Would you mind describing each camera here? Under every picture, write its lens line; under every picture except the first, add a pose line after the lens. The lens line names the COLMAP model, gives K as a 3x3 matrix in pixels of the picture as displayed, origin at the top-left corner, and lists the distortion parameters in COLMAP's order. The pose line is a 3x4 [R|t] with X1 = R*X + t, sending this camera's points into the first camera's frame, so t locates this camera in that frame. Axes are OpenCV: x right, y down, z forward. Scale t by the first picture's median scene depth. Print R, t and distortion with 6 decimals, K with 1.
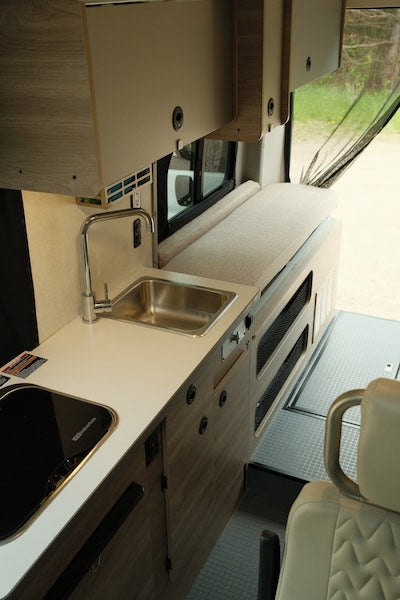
lens RADIAL K [[620.1, 0, 200.0], [0, 620.1, 300.0], [0, 0, 1]] dist [-0.003962, 0.024248]
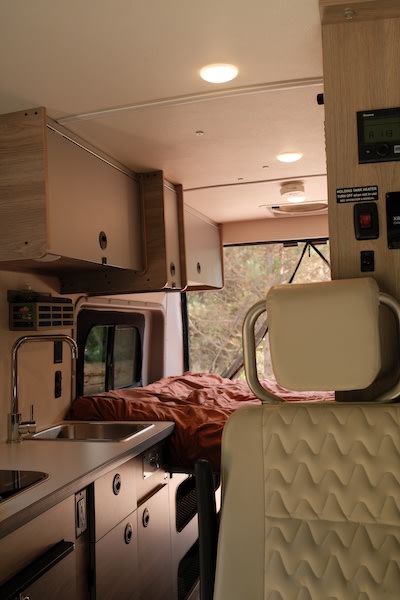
lens RADIAL K [[620.1, 0, 200.0], [0, 620.1, 300.0], [0, 0, 1]] dist [-0.003962, 0.024248]
pose [[0.985225, -0.011161, 0.170900, -0.047937], [0.092414, 0.874777, -0.475631, 0.359483], [-0.144191, 0.484397, 0.862884, -0.054548]]
